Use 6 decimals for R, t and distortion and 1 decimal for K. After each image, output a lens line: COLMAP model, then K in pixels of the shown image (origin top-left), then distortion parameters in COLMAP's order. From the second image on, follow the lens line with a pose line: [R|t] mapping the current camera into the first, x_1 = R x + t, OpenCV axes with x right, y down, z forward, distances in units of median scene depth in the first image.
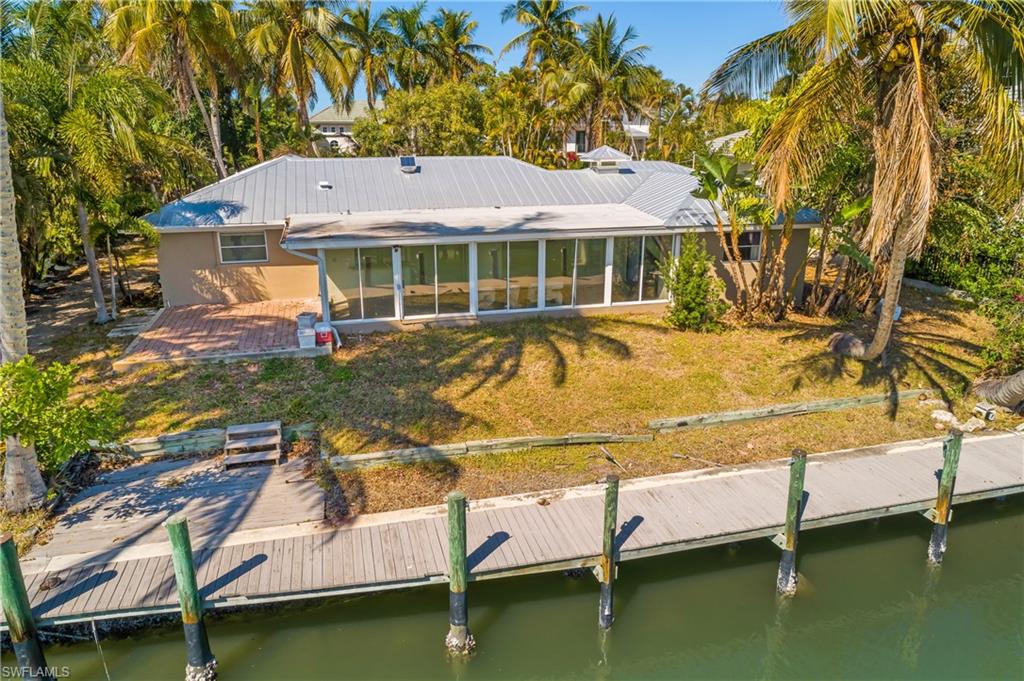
lens RADIAL K [[694.5, 0, 512.0], [0, 694.5, 340.5], [0, 0, 1]] dist [0.004391, -0.003600]
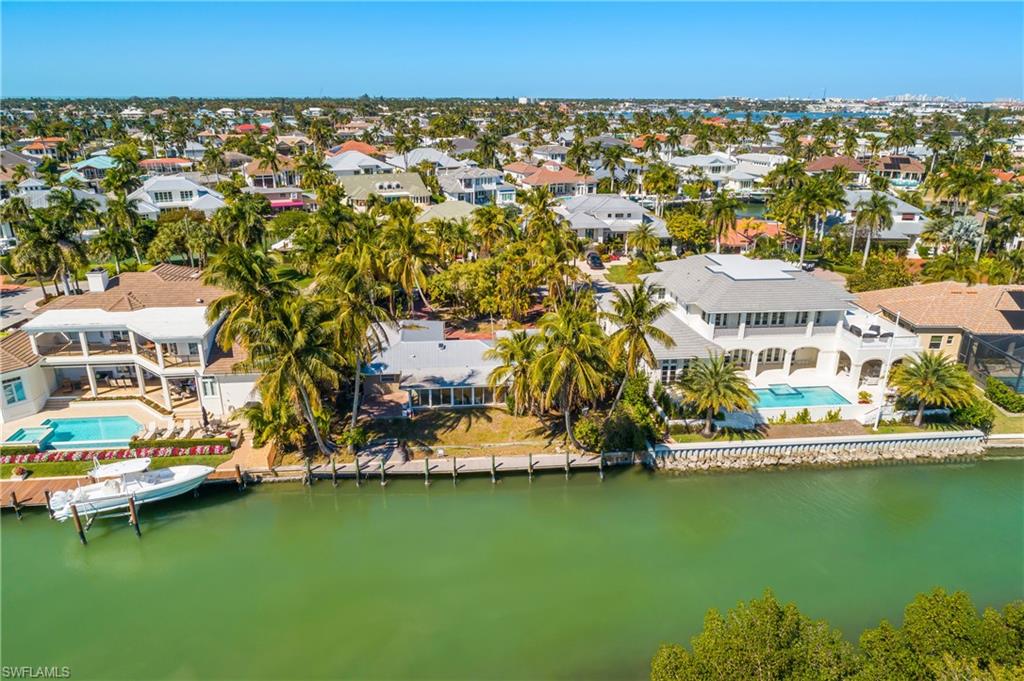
lens RADIAL K [[694.5, 0, 512.0], [0, 694.5, 340.5], [0, 0, 1]] dist [0.004391, -0.003600]
pose [[0.987662, 0.061954, -0.143824, 0.970707], [-0.053763, 0.996740, 0.060158, -0.792319], [0.147082, -0.051683, 0.987773, -3.173903]]
